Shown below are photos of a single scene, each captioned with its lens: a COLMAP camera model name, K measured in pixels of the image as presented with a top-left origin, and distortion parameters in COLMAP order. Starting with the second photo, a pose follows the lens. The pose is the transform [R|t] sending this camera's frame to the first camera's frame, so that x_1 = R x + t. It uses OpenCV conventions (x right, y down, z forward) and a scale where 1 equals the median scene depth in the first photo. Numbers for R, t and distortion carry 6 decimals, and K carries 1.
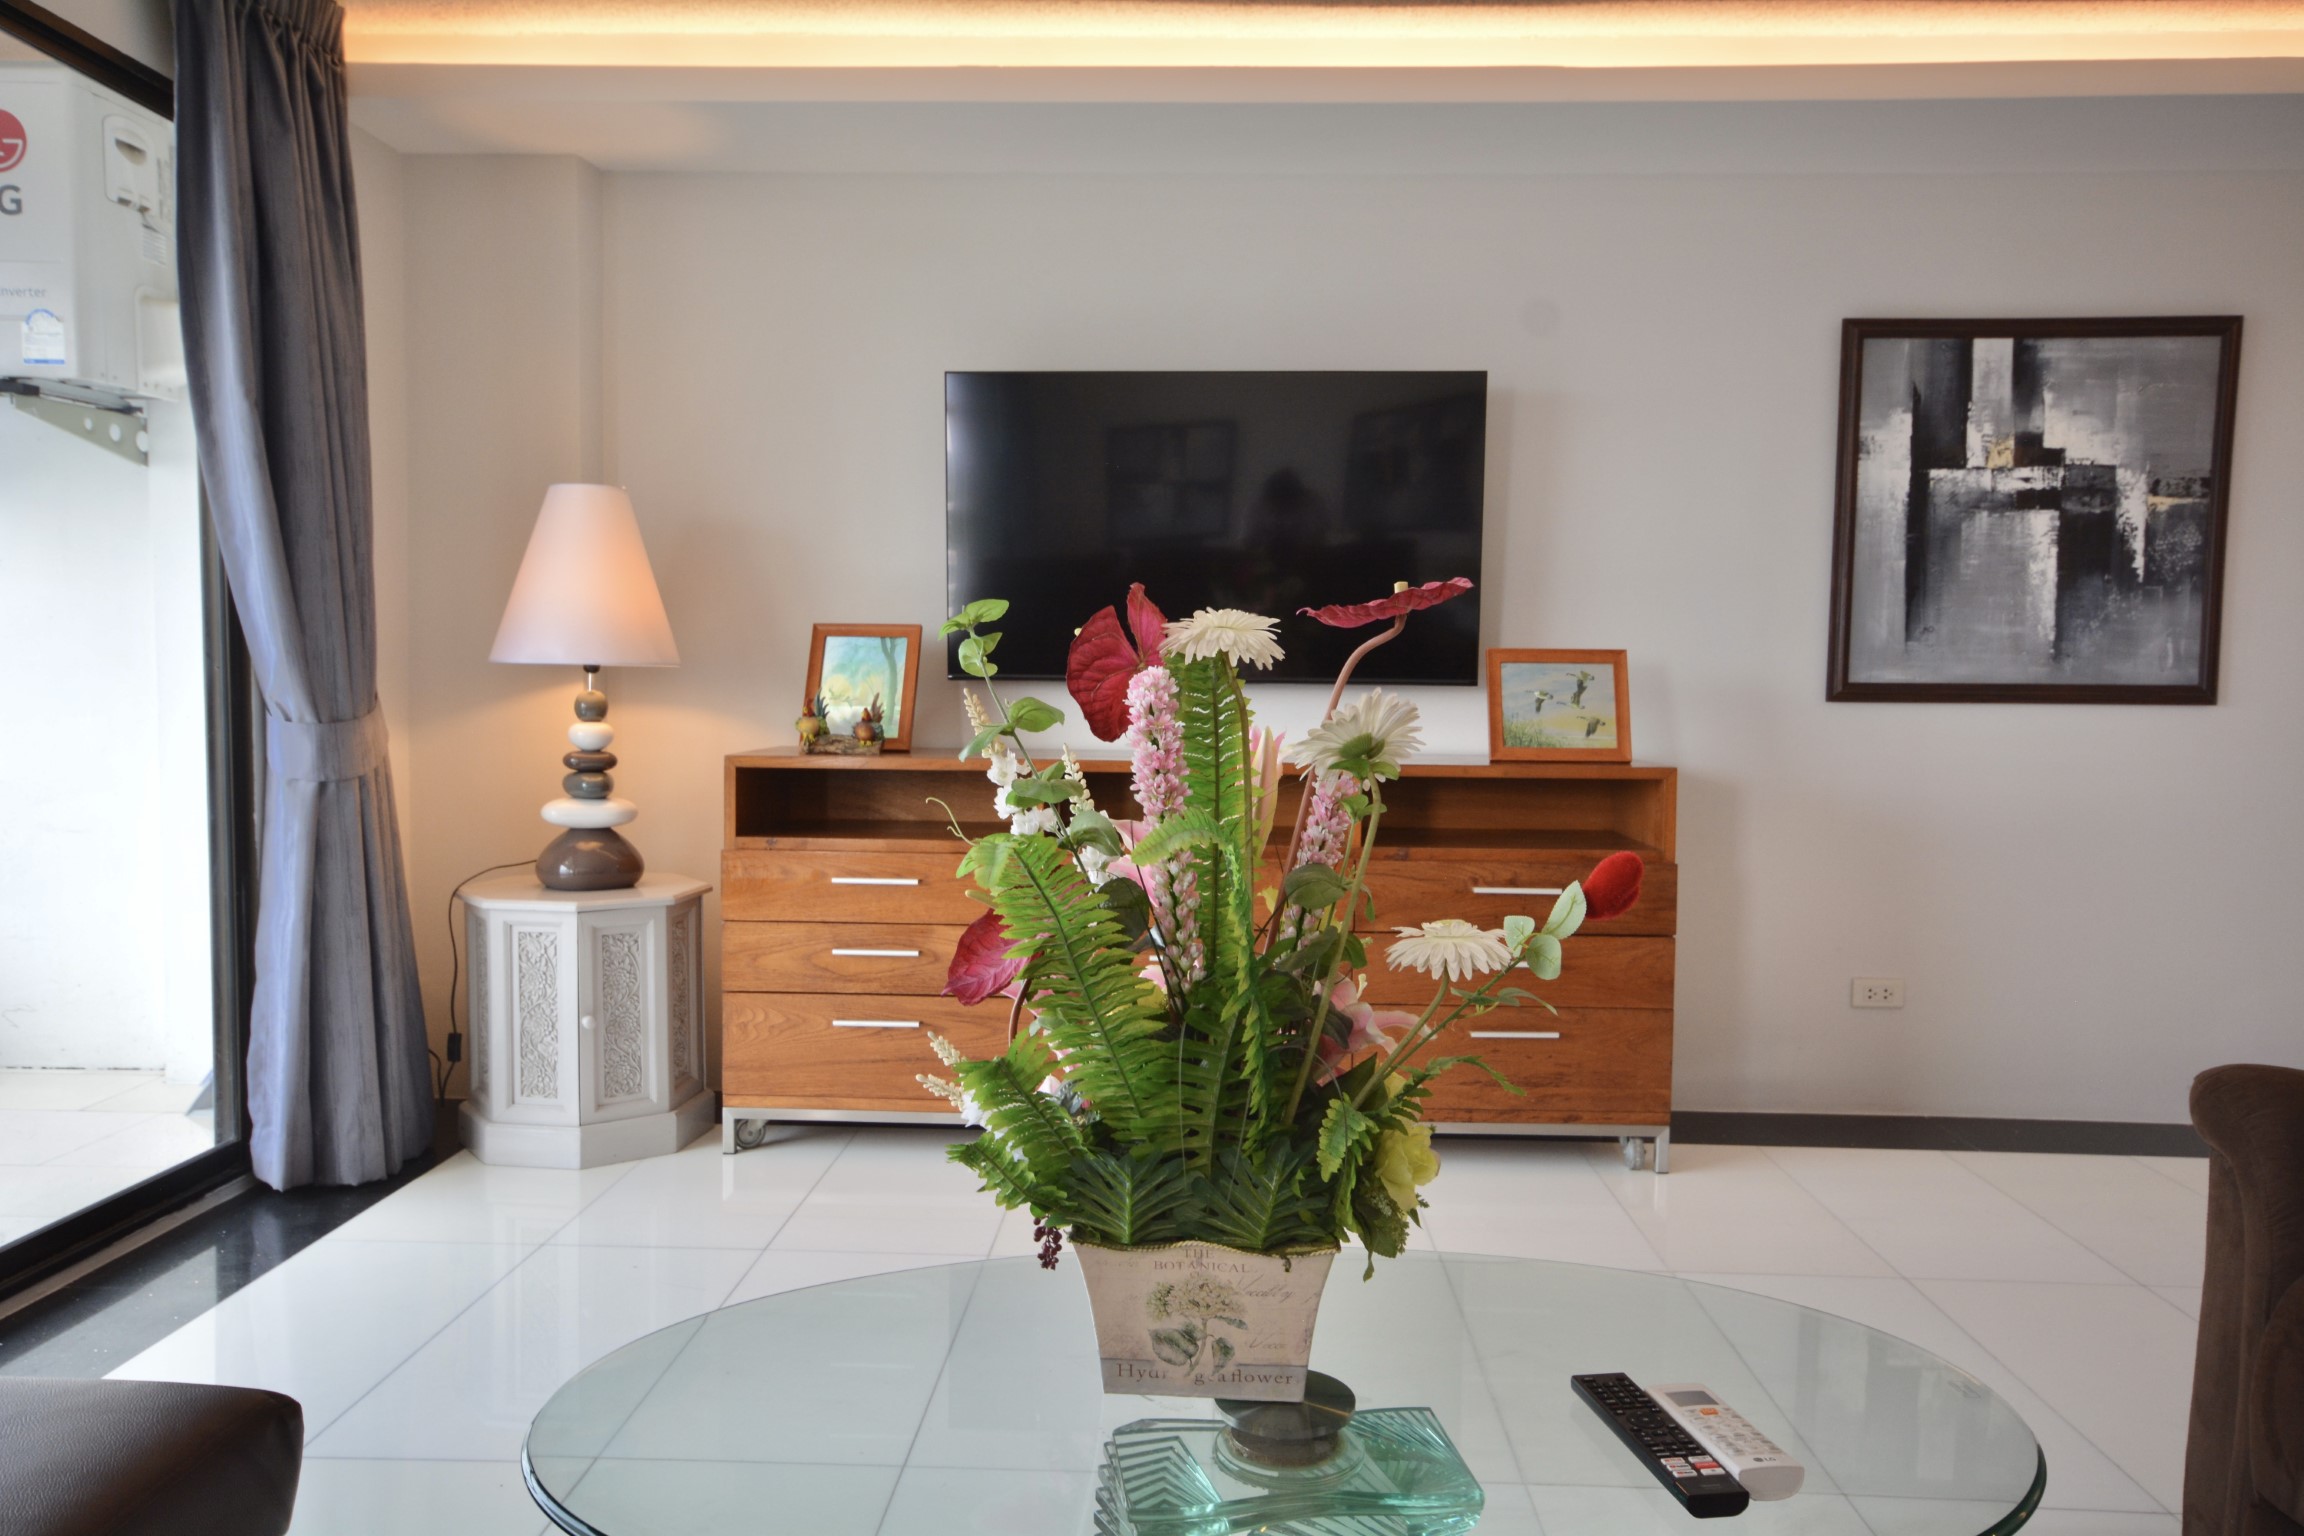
lens RADIAL K [[1666.8, 0, 1152.0], [0, 1666.8, 768.0], [0, 0, 1]] dist [-0.005300, 0.052452]
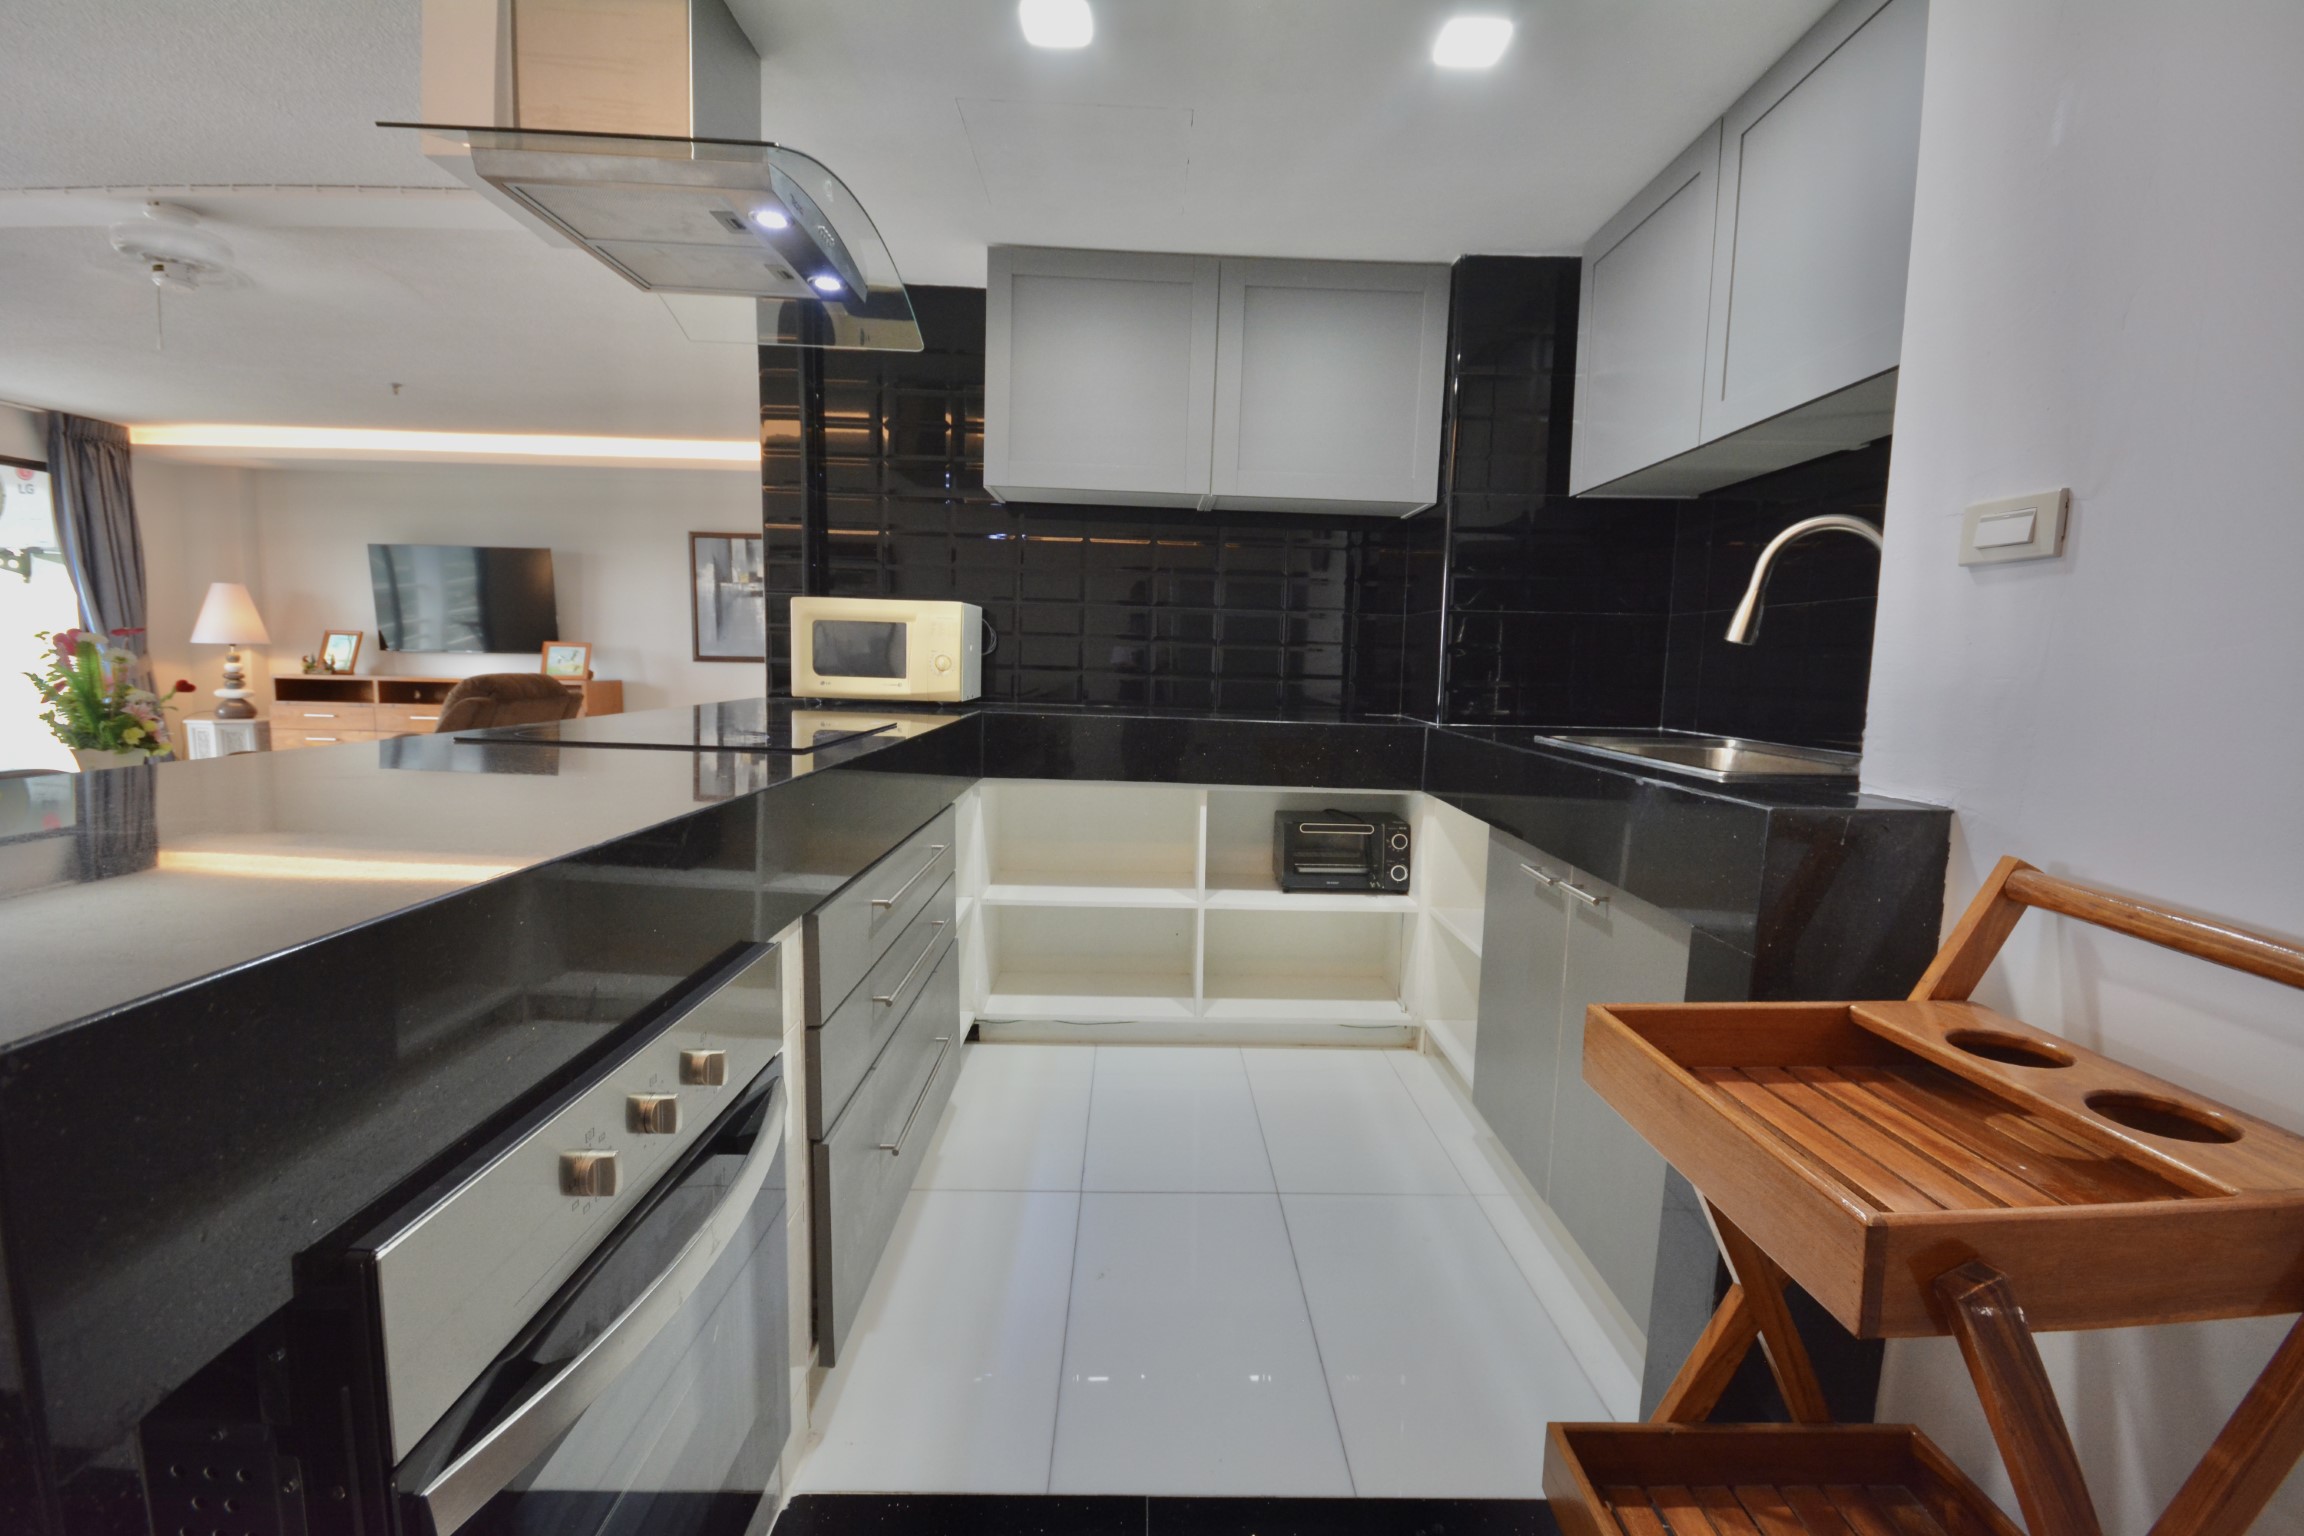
lens RADIAL K [[1009.0, 0, 1162.2], [0, 1009.0, 773.6], [0, 0, 1]] dist [0.016688, -0.017395]
pose [[0.998297, 0.005572, 0.058068, 1.149380], [-0.008881, 0.998341, 0.056887, 0.049647], [-0.057654, -0.057306, 0.996691, -0.856123]]
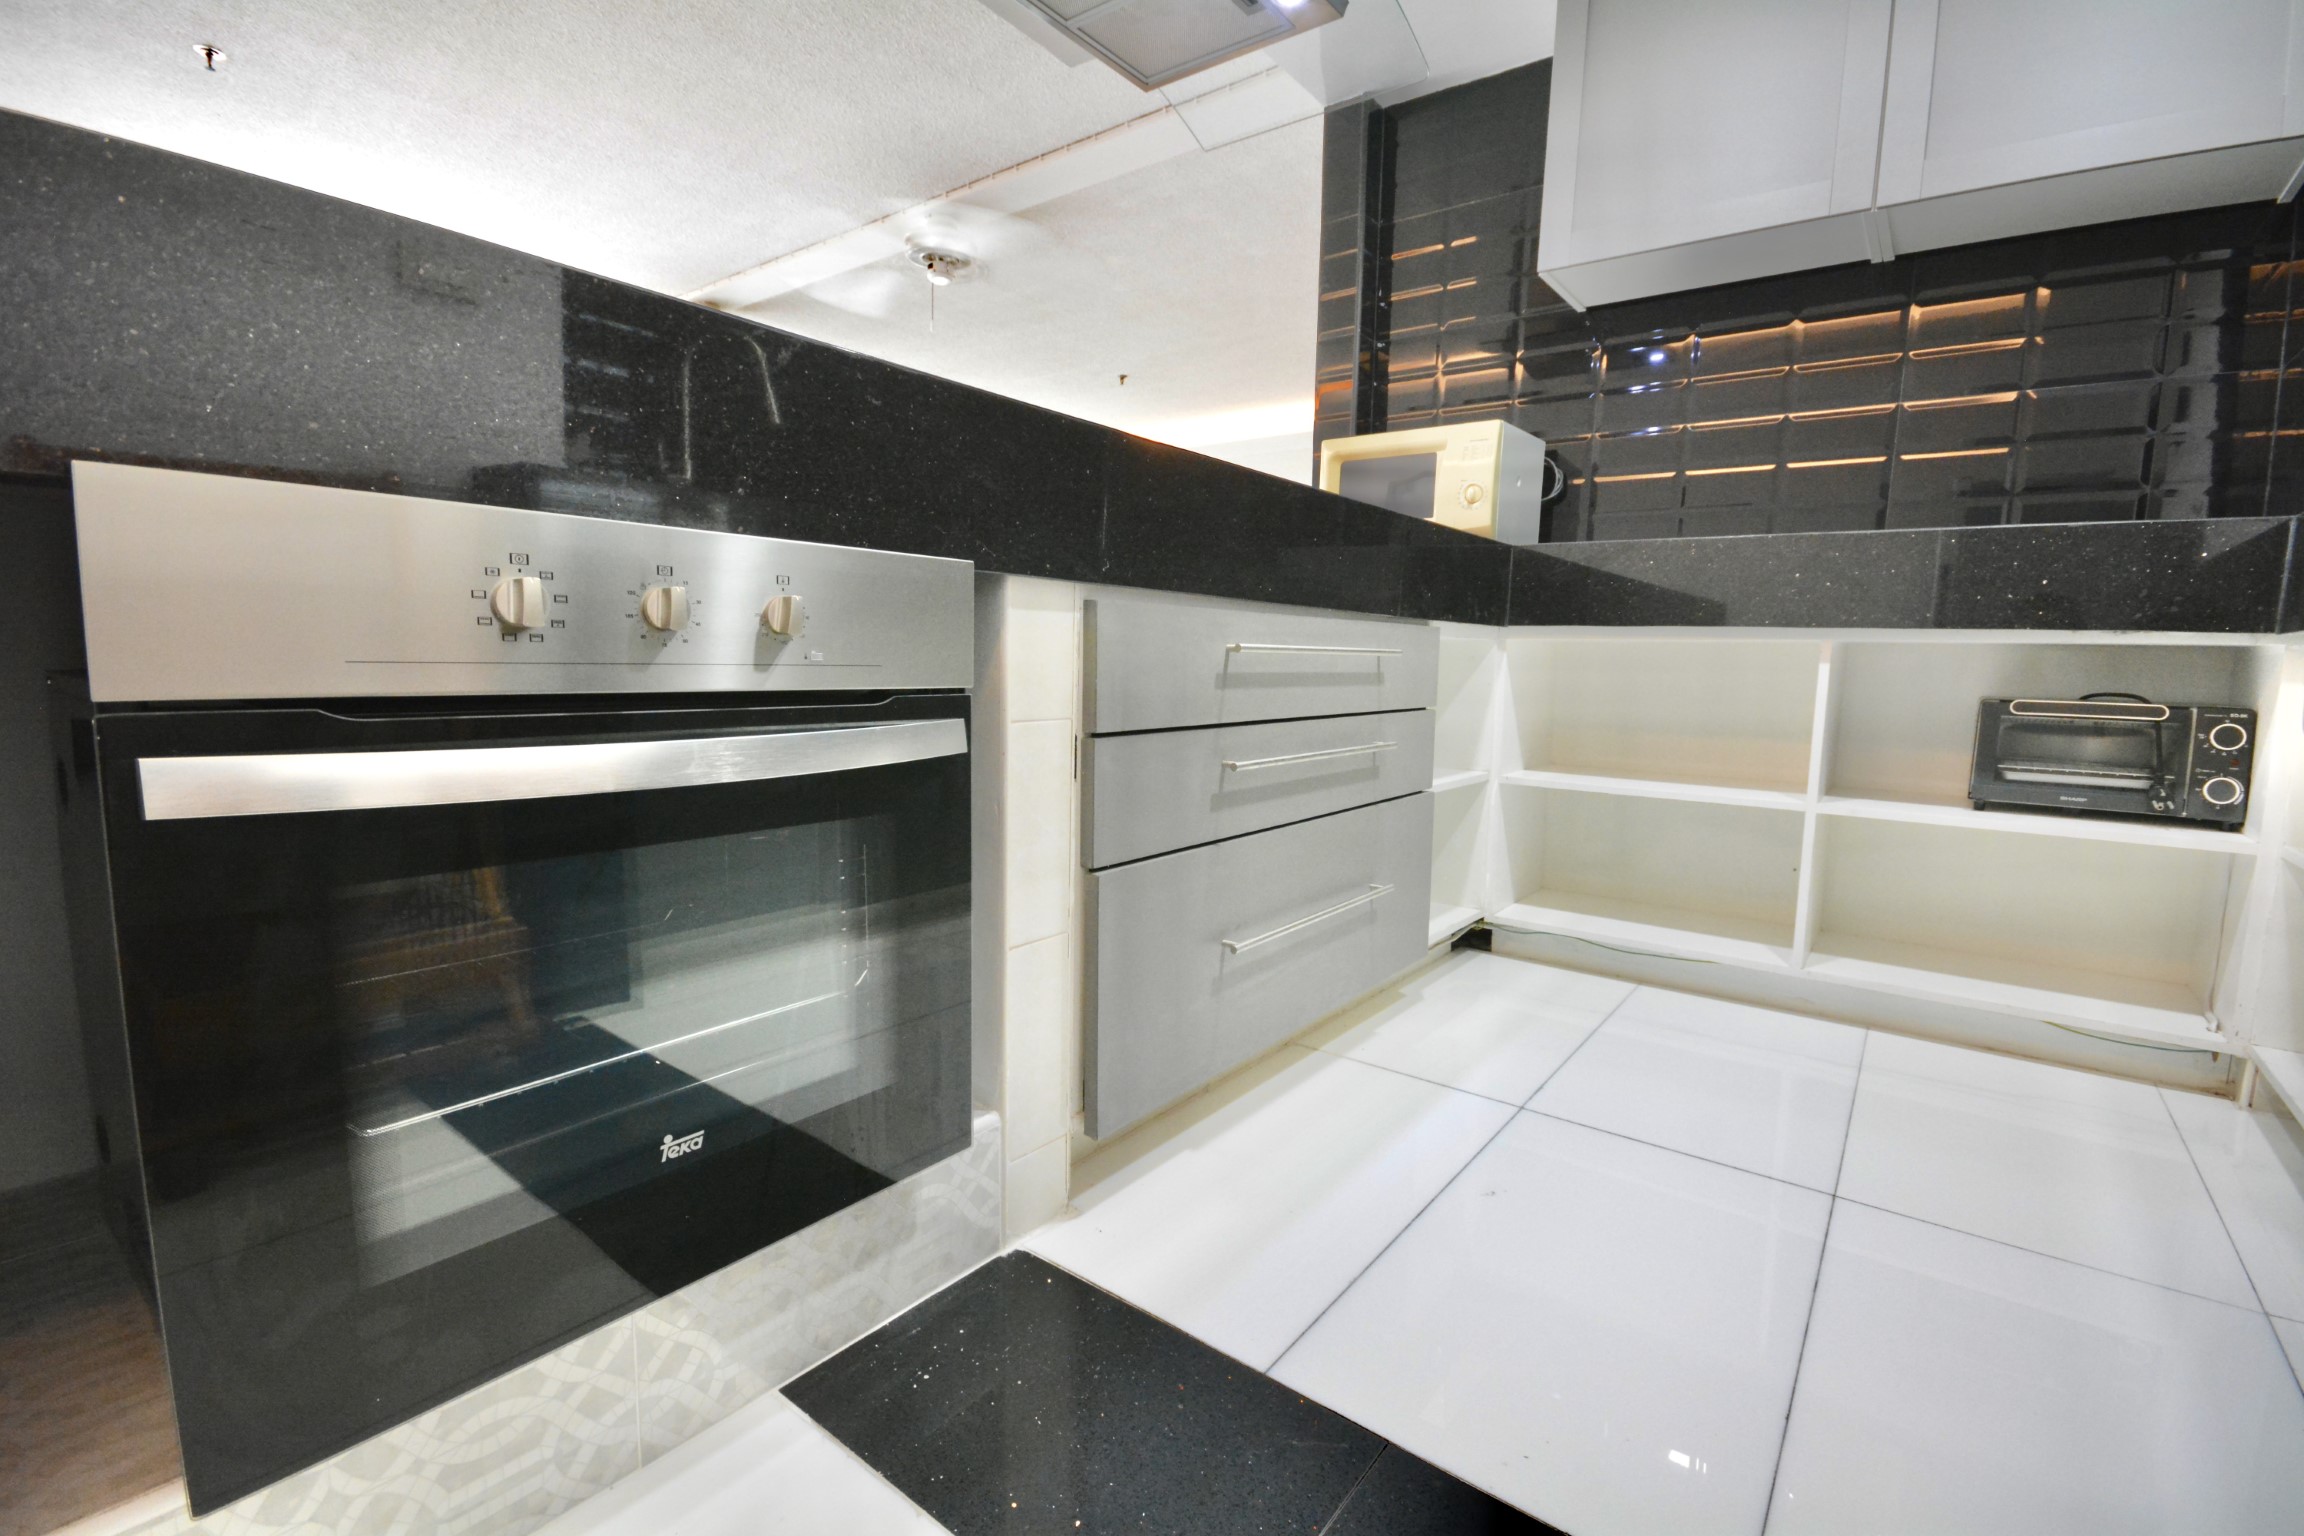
lens RADIAL K [[1009.0, 0, 1162.2], [0, 1009.0, 773.6], [0, 0, 1]] dist [0.016688, -0.017395]
pose [[0.816276, 0.074904, -0.572785, 1.242630], [-0.045420, 0.996810, 0.065626, 0.148581], [0.575873, -0.027553, 0.817075, -0.742654]]
